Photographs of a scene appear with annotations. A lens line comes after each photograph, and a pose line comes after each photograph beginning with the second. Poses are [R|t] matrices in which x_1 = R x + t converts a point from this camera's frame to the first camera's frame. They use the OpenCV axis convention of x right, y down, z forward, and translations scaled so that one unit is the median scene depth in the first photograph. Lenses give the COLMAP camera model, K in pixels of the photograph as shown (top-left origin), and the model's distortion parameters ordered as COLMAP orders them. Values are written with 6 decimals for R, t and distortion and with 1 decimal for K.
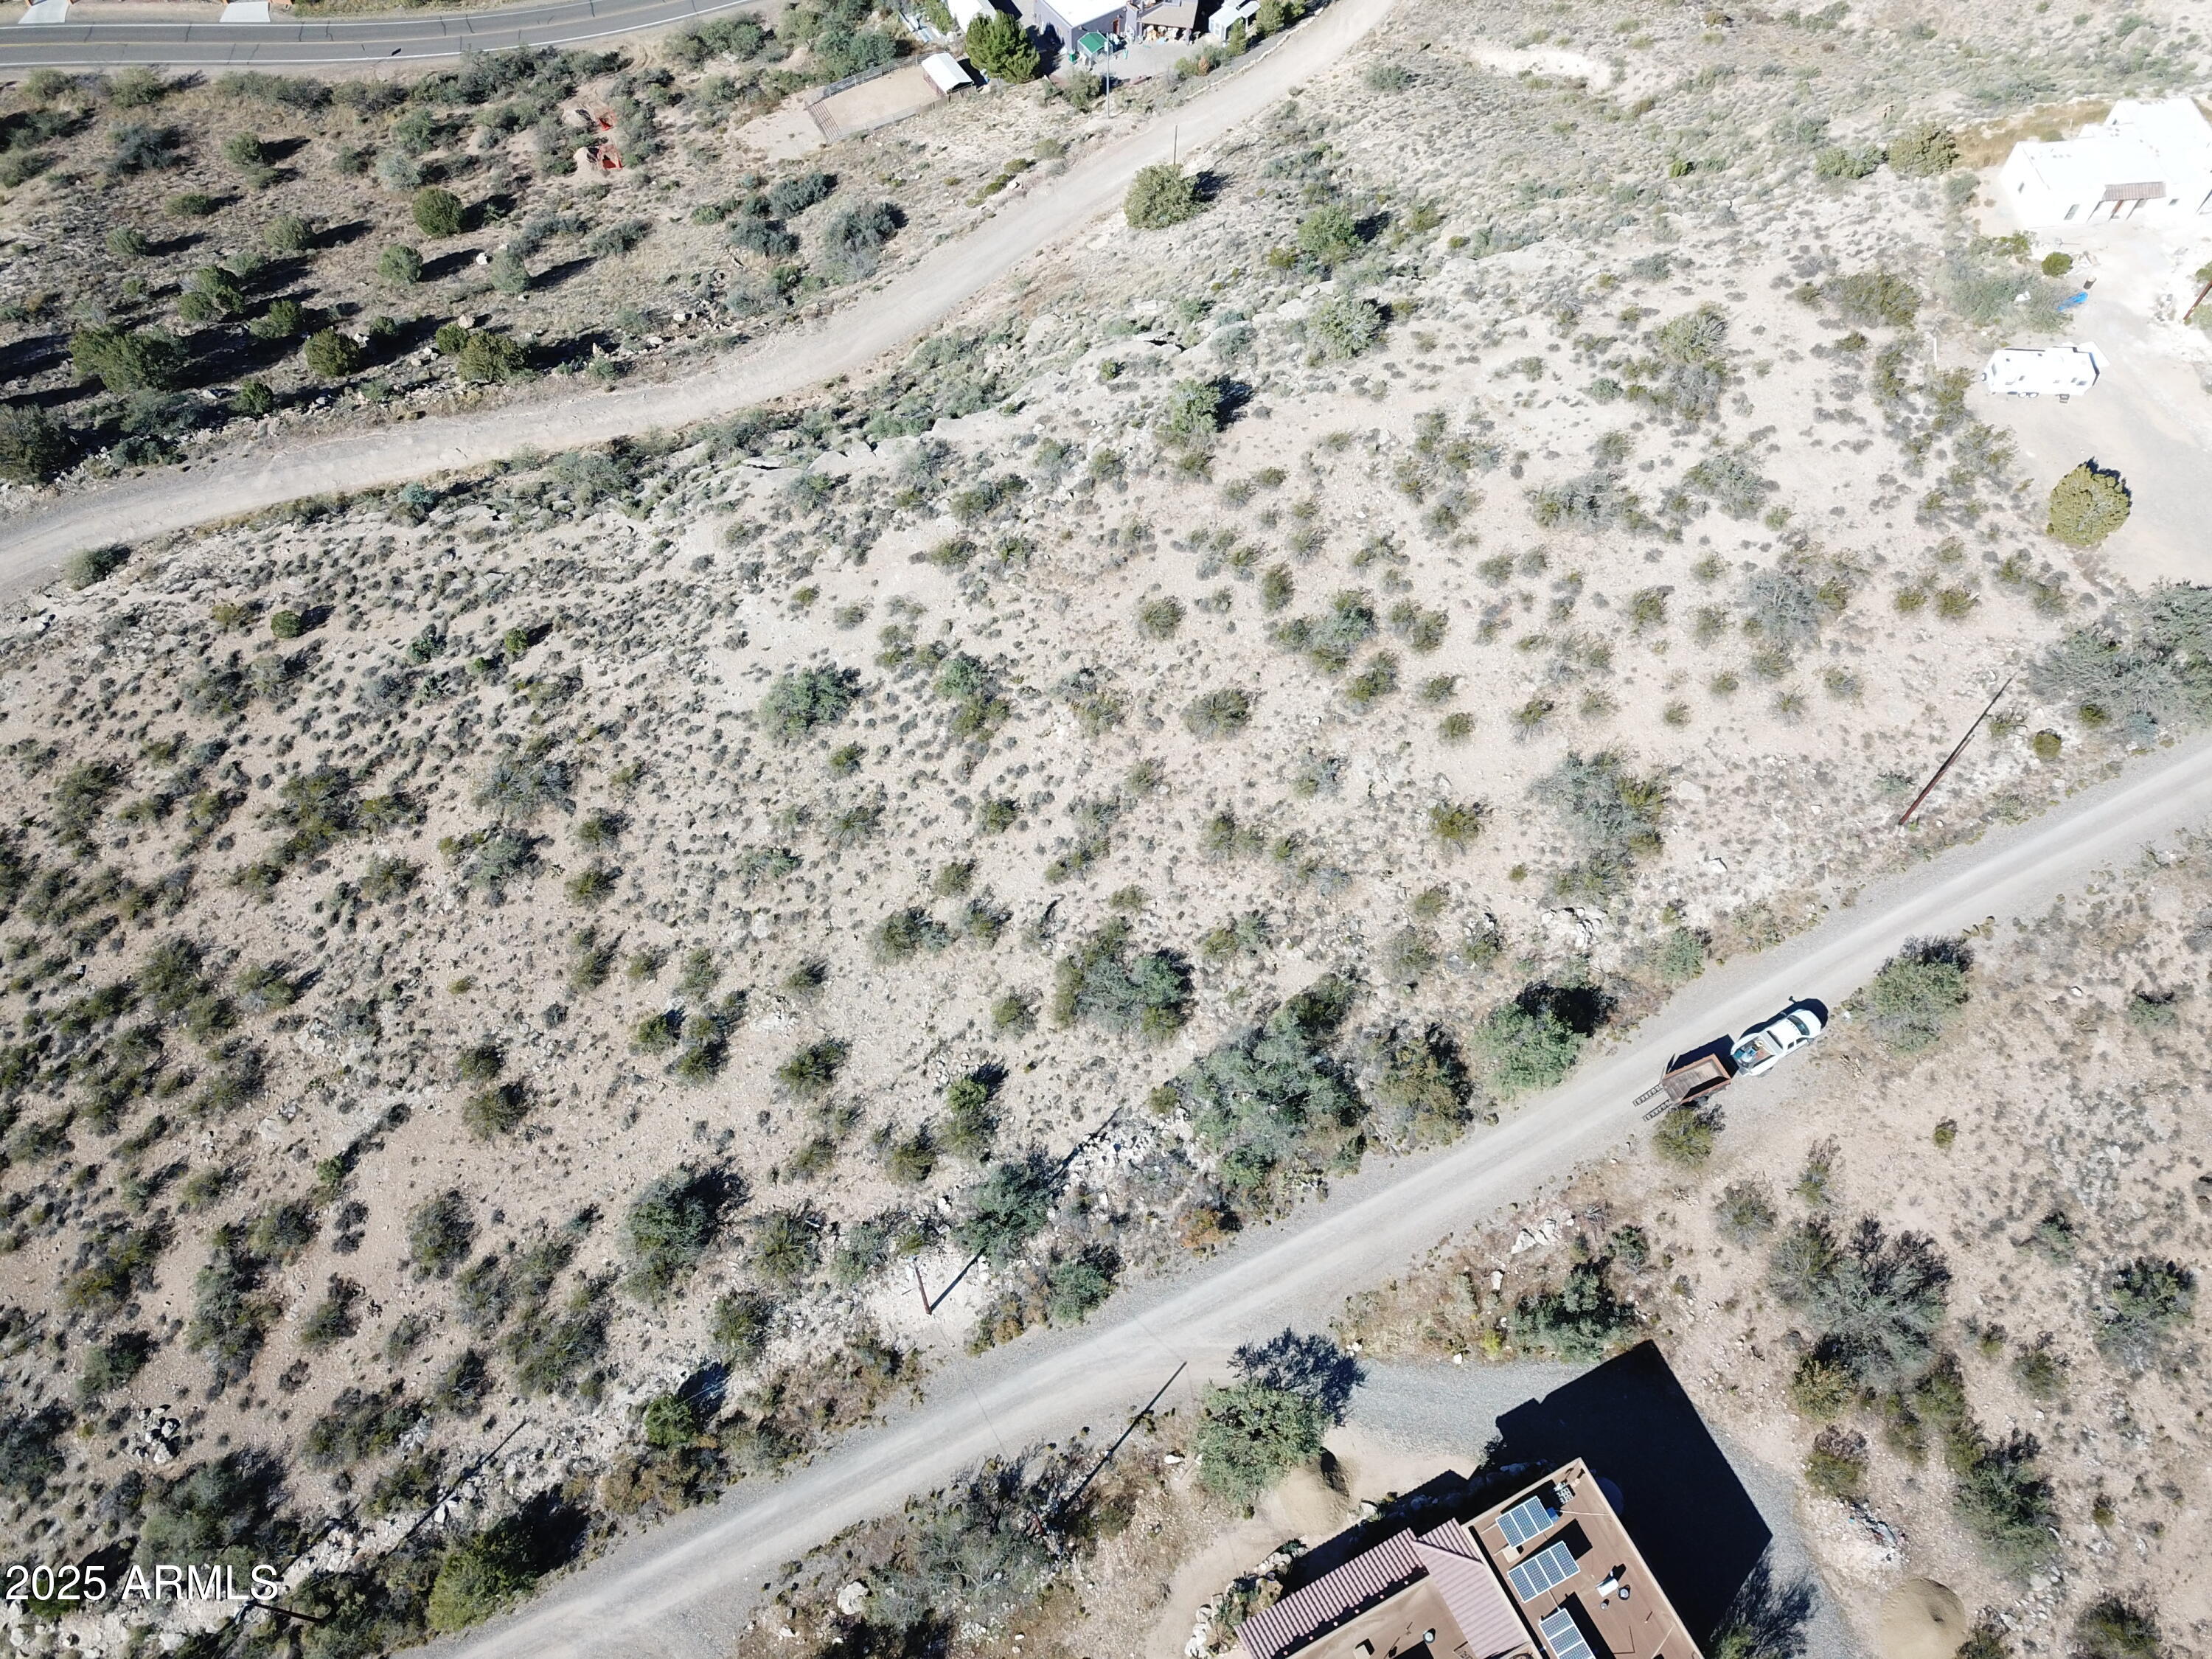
lens RADIAL K [[1685.0, 0, 1106.9], [0, 1685.0, 820.4], [0, 0, 1]] dist [0.009658, -0.001686]
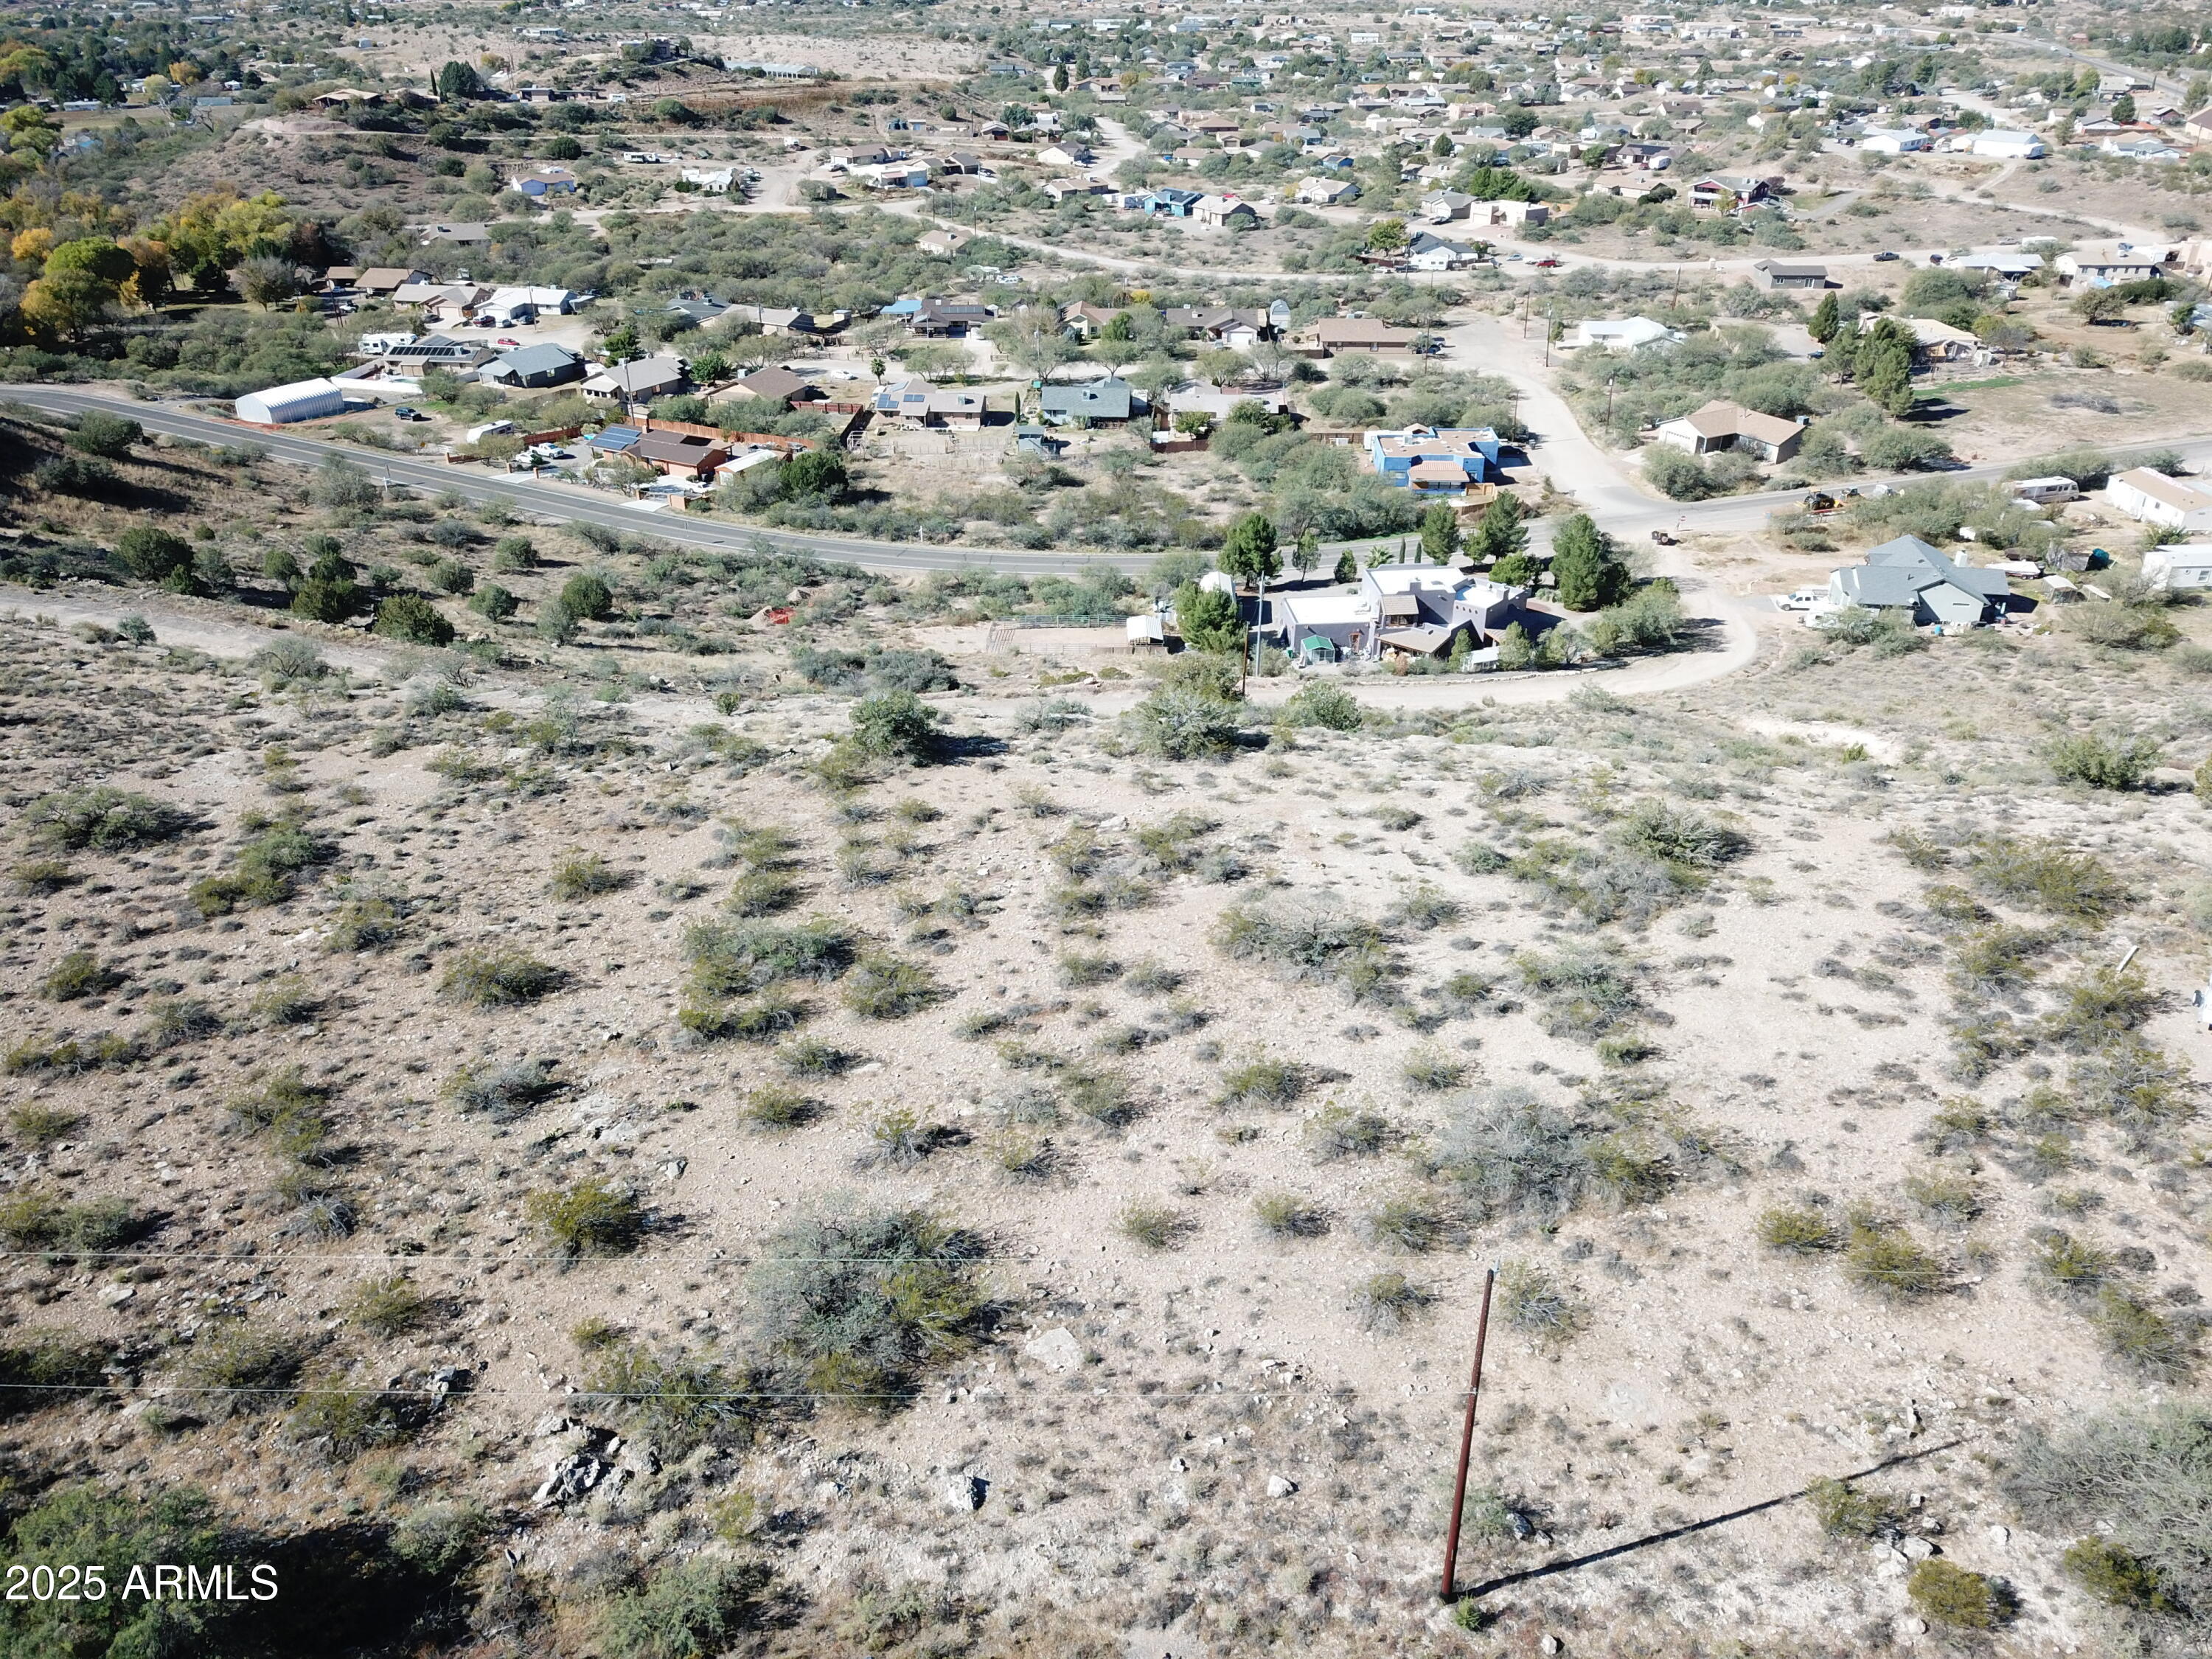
lens RADIAL K [[1685.0, 0, 1121.4], [0, 1685.0, 831.8], [0, 0, 1]] dist [0.009658, -0.001686]
pose [[0.871298, 0.232964, -0.431935, 0.479224], [-0.425211, 0.797805, -0.427439, 0.051924], [0.245022, 0.556090, 0.794184, 0.532658]]
